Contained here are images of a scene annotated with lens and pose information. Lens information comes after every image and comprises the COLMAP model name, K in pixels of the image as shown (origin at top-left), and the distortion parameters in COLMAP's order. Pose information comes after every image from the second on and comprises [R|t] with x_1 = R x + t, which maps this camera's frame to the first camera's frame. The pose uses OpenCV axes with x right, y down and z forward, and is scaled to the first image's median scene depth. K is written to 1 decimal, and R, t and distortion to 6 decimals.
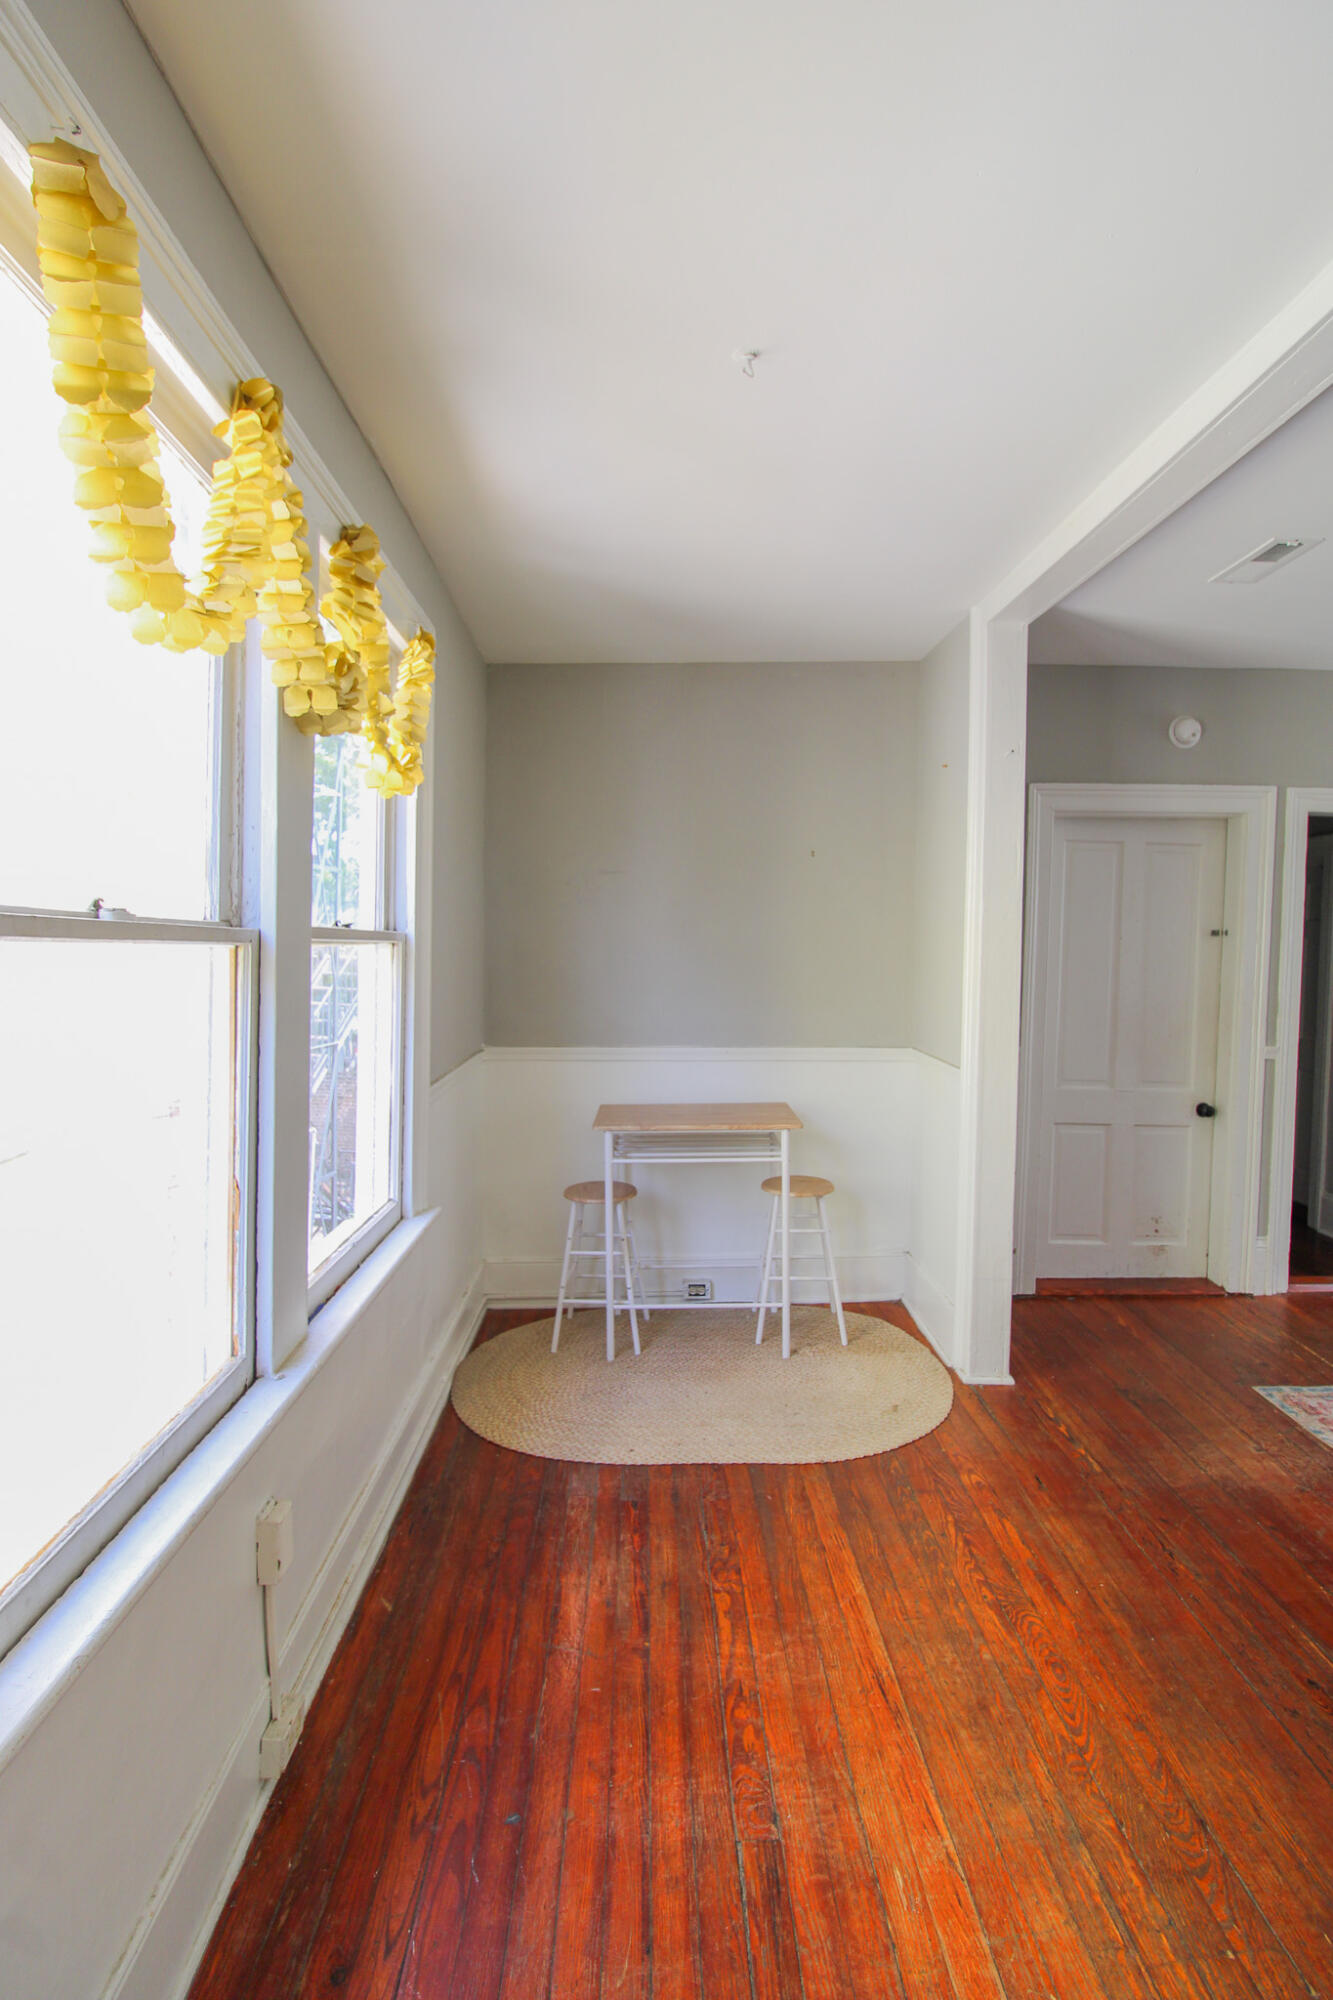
lens RADIAL K [[930.0, 0, 655.9], [0, 930.0, 975.5], [0, 0, 1]] dist [0.002019, -0.014972]
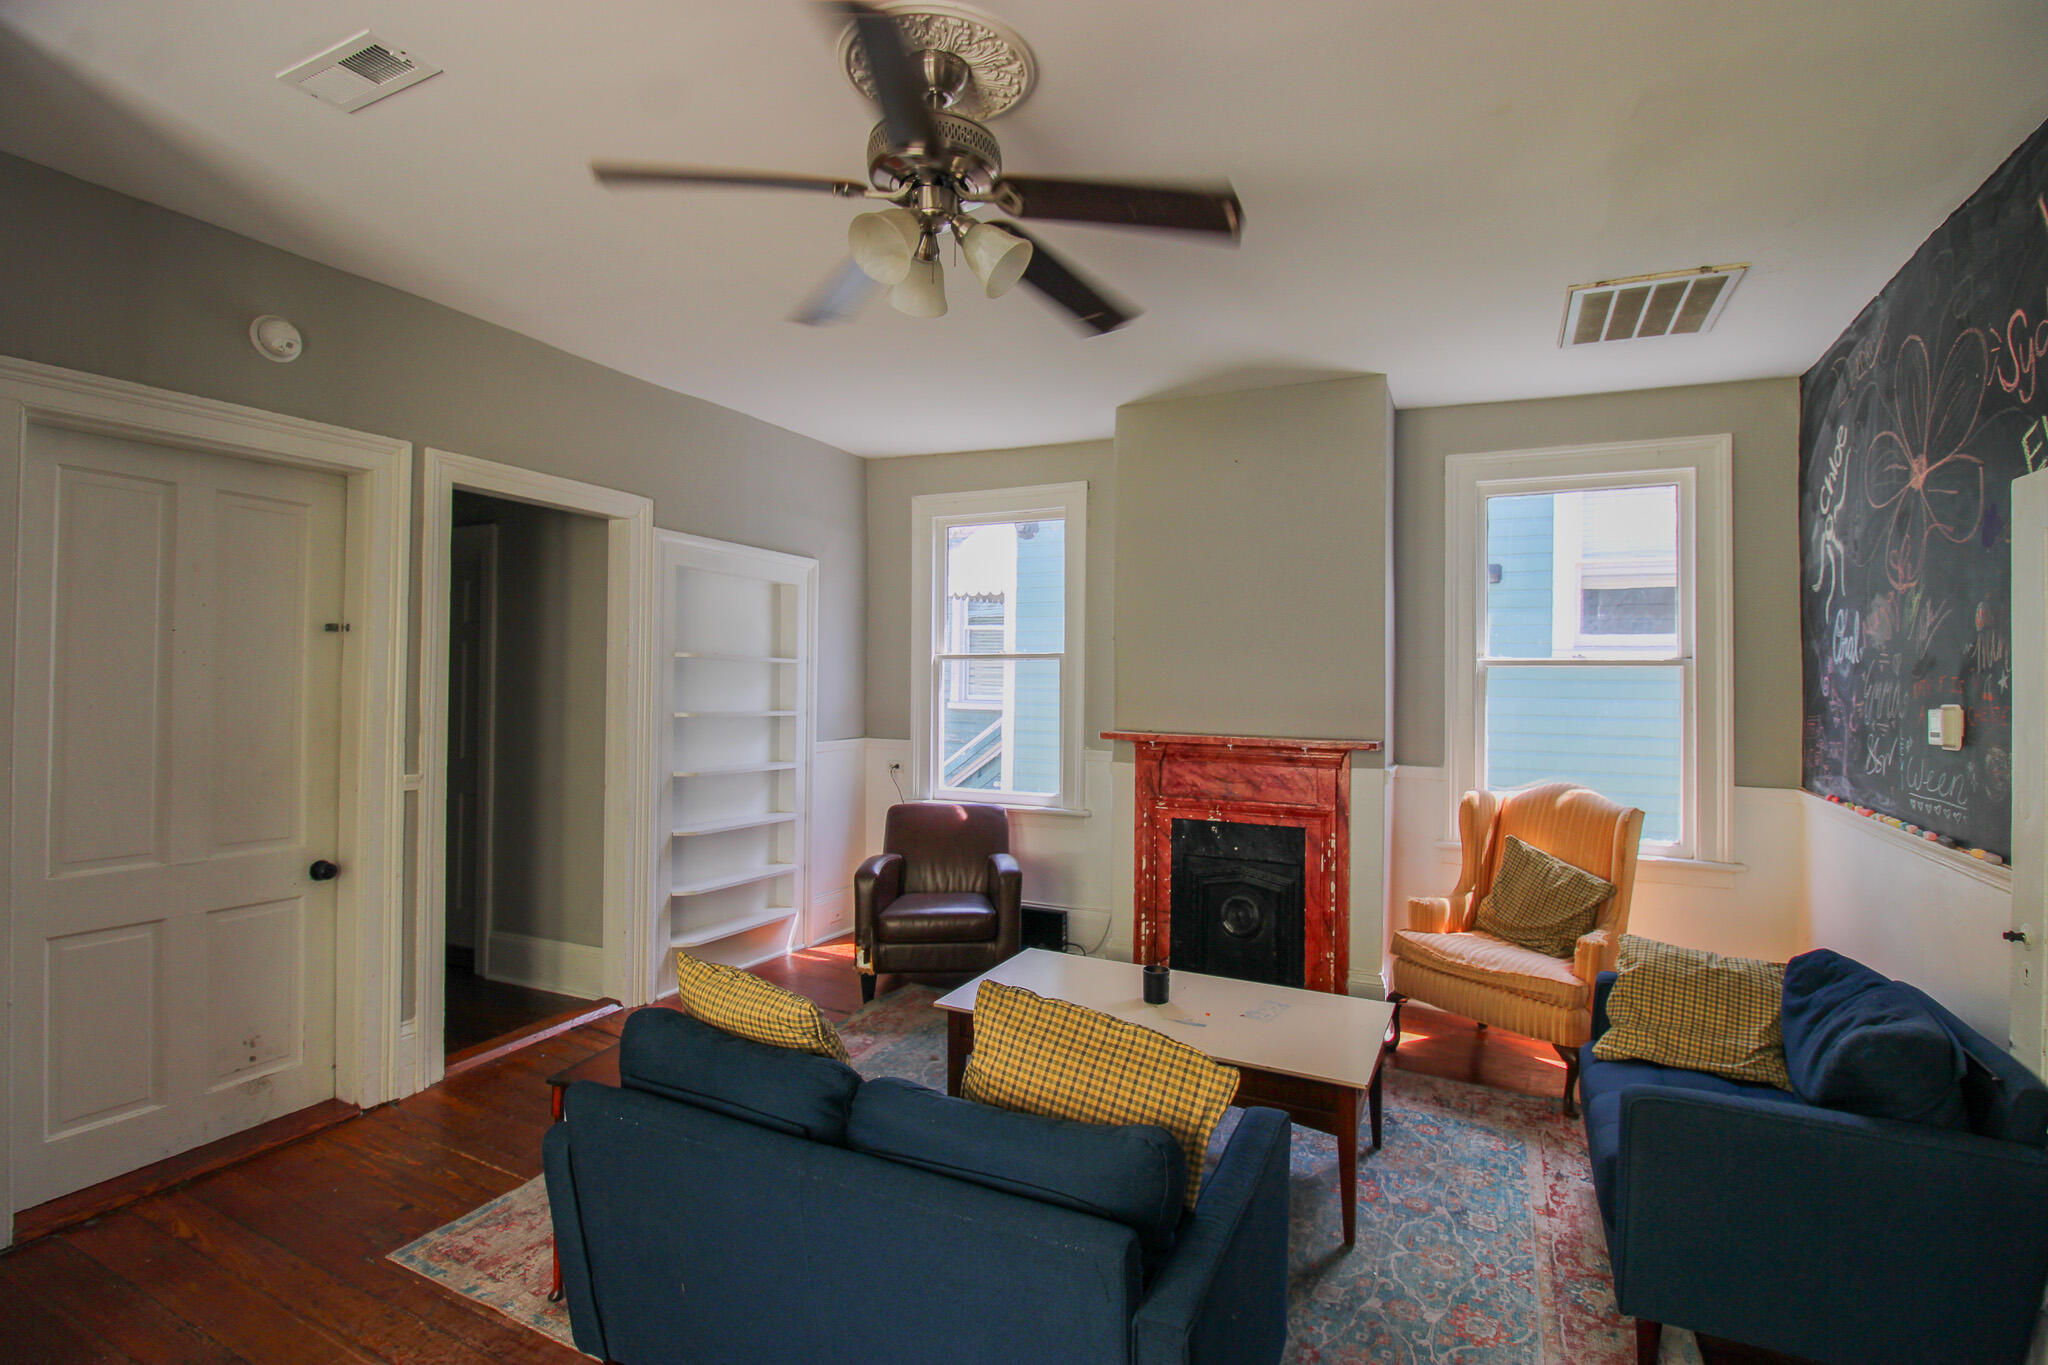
lens RADIAL K [[992.6, 0, 1067.5], [0, 992.6, 680.8], [0, 0, 1]] dist [-0.001416, -0.000599]
pose [[0.414996, -0.014342, 0.909710, 0.163592], [0.023763, 0.999706, 0.004921, 0.008397], [-0.909513, 0.019575, 0.415215, 0.184439]]
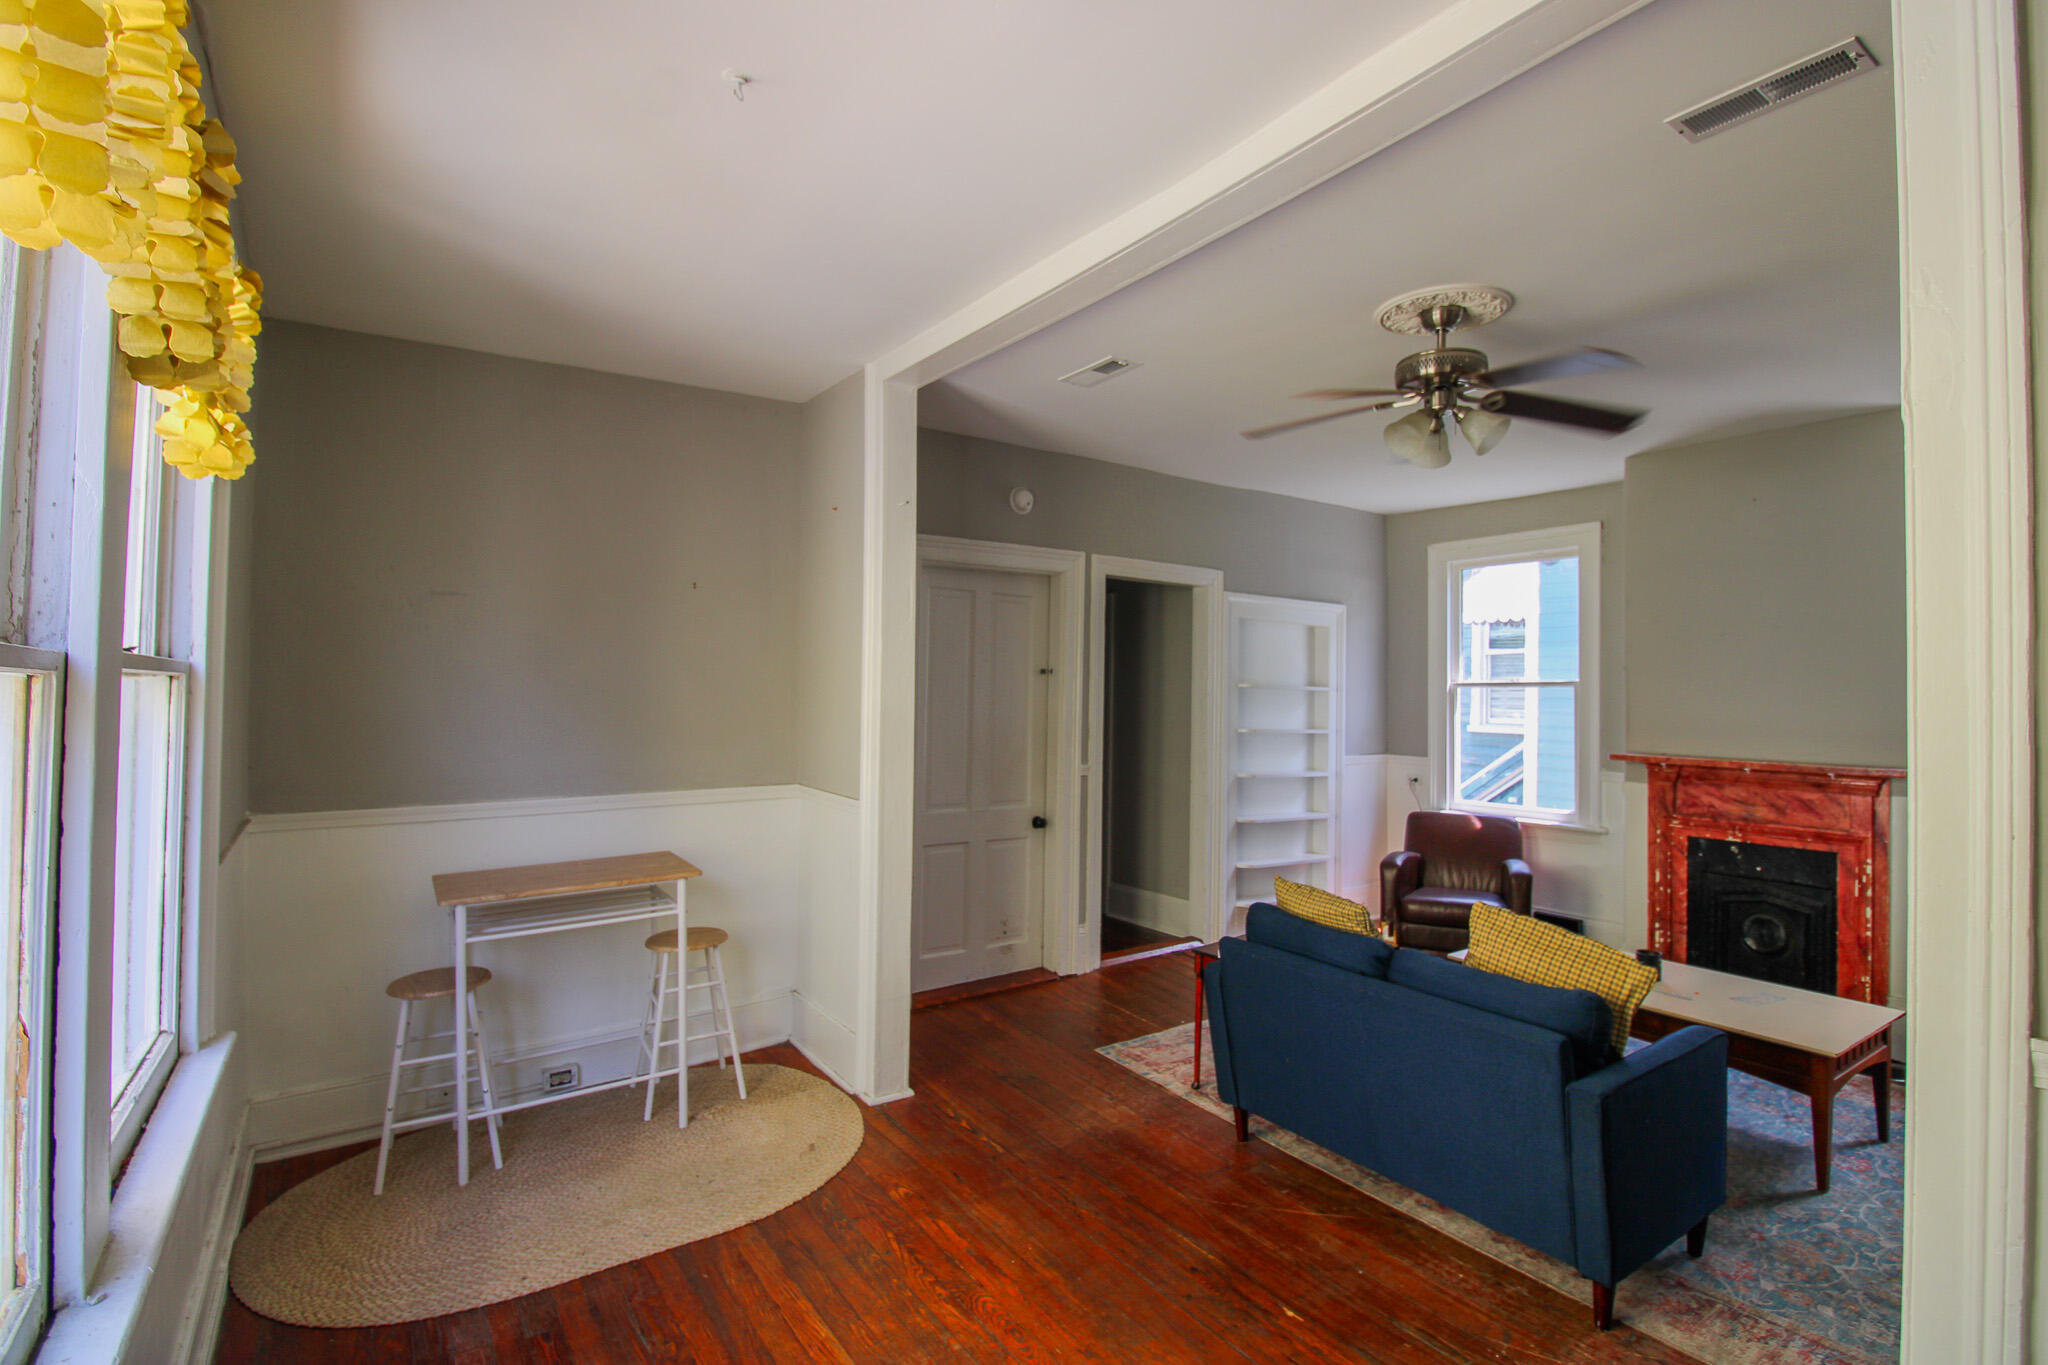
lens RADIAL K [[939.2, 0, 1038.7], [0, 939.2, 675.8], [0, 0, 1]] dist [-0.001268, -0.014123]
pose [[0.829558, 0.004335, 0.558404, -0.090983], [0.018580, 0.999202, -0.035359, 0.002345], [-0.558112, 0.039708, 0.828815, 0.013507]]
